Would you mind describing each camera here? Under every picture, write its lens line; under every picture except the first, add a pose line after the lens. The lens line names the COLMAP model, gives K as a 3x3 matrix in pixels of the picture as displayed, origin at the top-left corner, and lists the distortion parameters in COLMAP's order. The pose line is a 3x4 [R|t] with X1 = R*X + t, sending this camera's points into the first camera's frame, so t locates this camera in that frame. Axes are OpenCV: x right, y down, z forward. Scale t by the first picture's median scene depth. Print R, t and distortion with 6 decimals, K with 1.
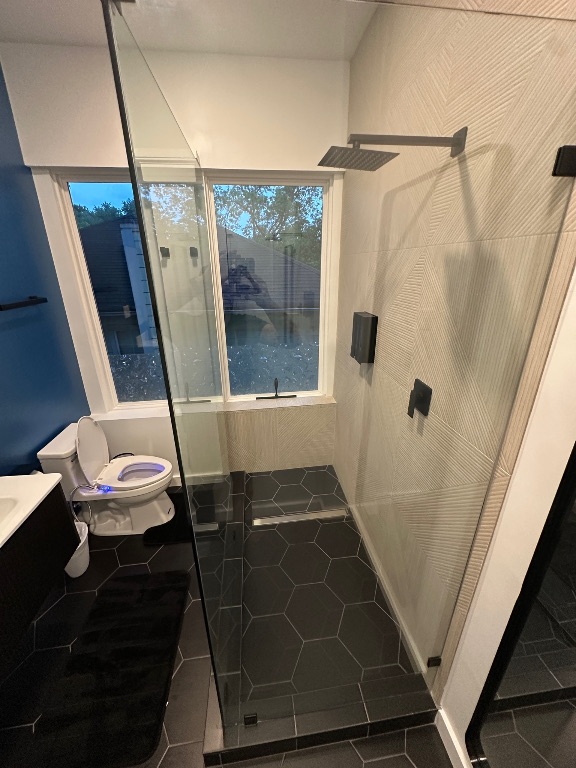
lens RADIAL K [[306.7, 0, 288.3], [0, 306.7, 384.2], [0, 0, 1]] dist [-0.002165, -0.000006]
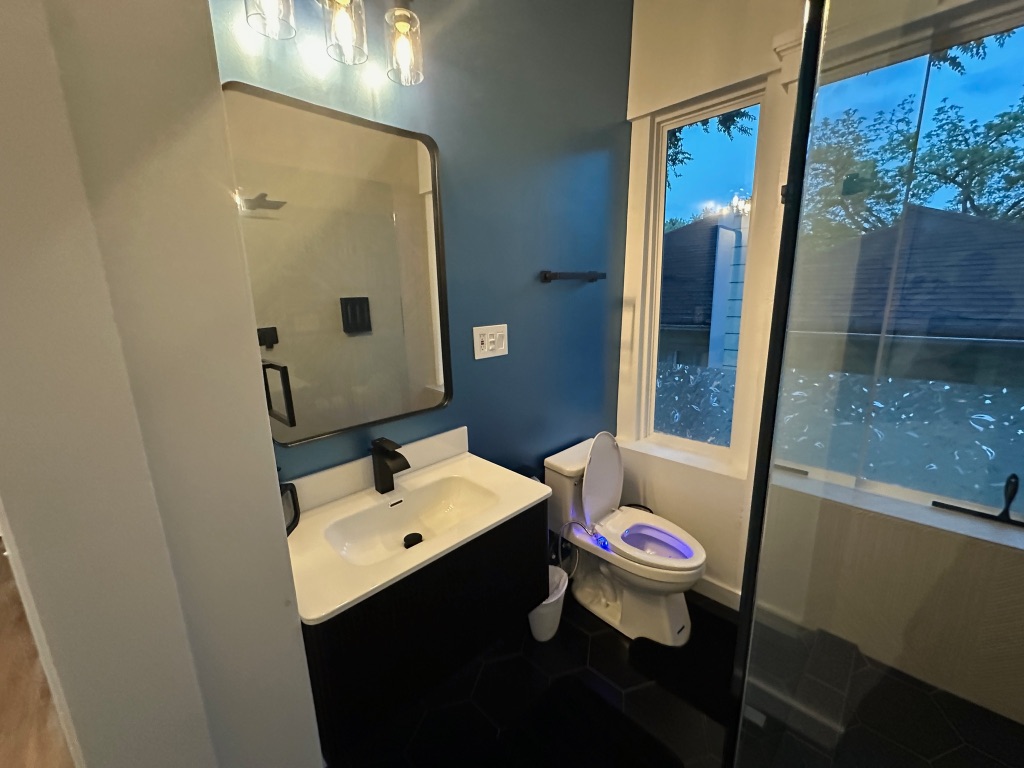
lens RADIAL K [[408.9, 0, 512.9], [0, 408.9, 383.3], [0, 0, 1]] dist [-0.002165, -0.000006]
pose [[0.620923, 0.162489, -0.766845, -0.069936], [-0.264494, 0.964337, -0.009827, 0.054458], [0.737901, 0.208928, 0.641757, 0.171980]]
